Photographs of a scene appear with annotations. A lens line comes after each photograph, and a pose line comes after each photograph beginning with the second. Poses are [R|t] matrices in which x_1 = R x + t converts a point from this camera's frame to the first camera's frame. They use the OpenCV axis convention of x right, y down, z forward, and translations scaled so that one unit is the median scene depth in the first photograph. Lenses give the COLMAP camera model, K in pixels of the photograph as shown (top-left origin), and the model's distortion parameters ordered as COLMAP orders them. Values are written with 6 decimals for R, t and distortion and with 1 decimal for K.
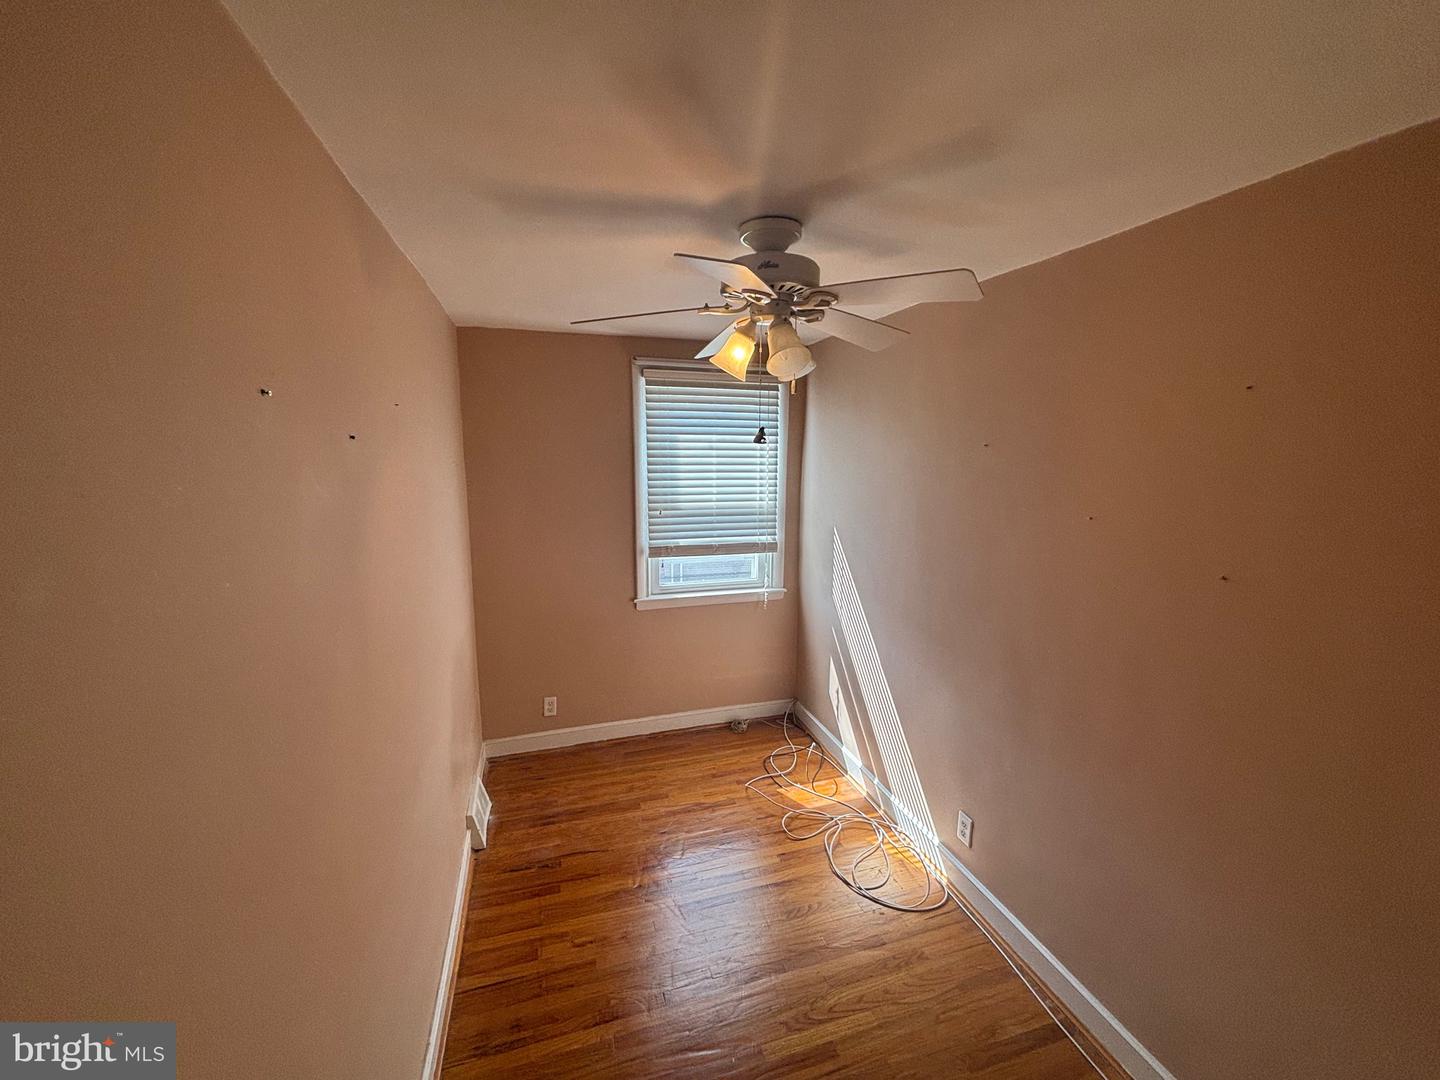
lens RADIAL K [[584.2, 0, 720.0], [0, 584.2, 540.0], [0, 0, 1]] dist [0.013272, -0.004800]
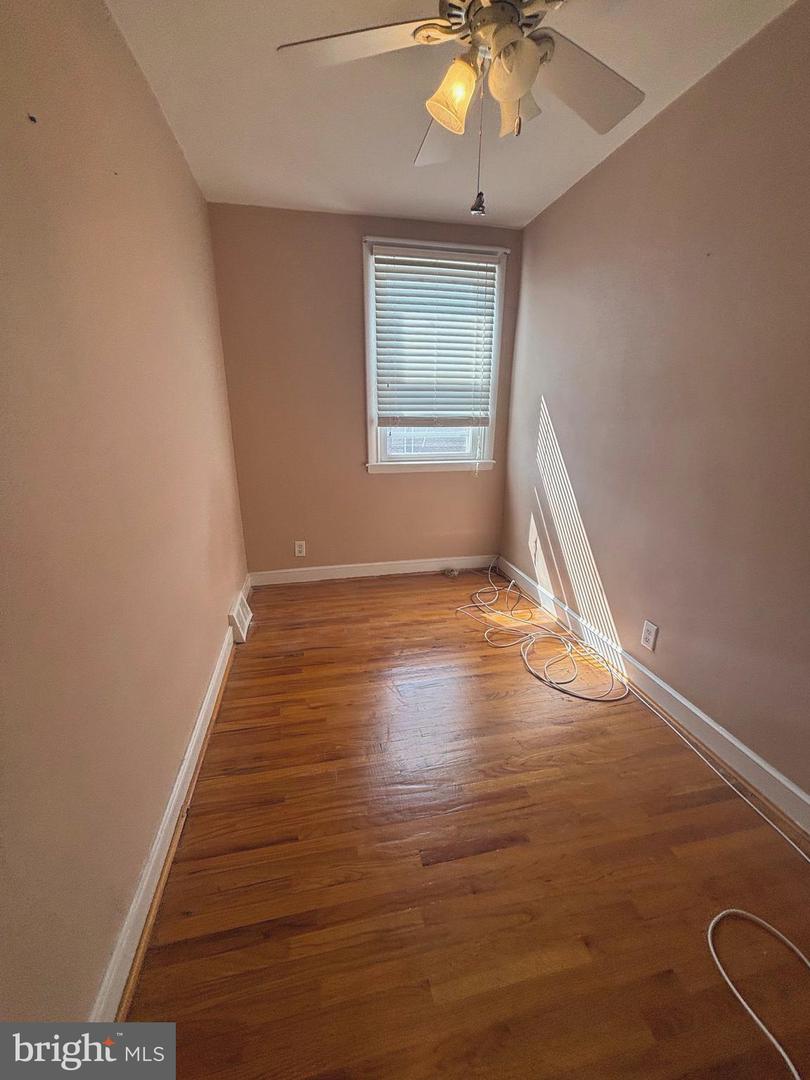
lens RADIAL K [[438.1, 0, 405.0], [0, 438.1, 540.0], [0, 0, 1]] dist [0.013272, -0.004800]
pose [[0.996455, 0.022509, -0.081065, 0.010741], [-0.010160, 0.988689, 0.149638, 0.148419], [0.083516, -0.148284, 0.985412, 0.122308]]
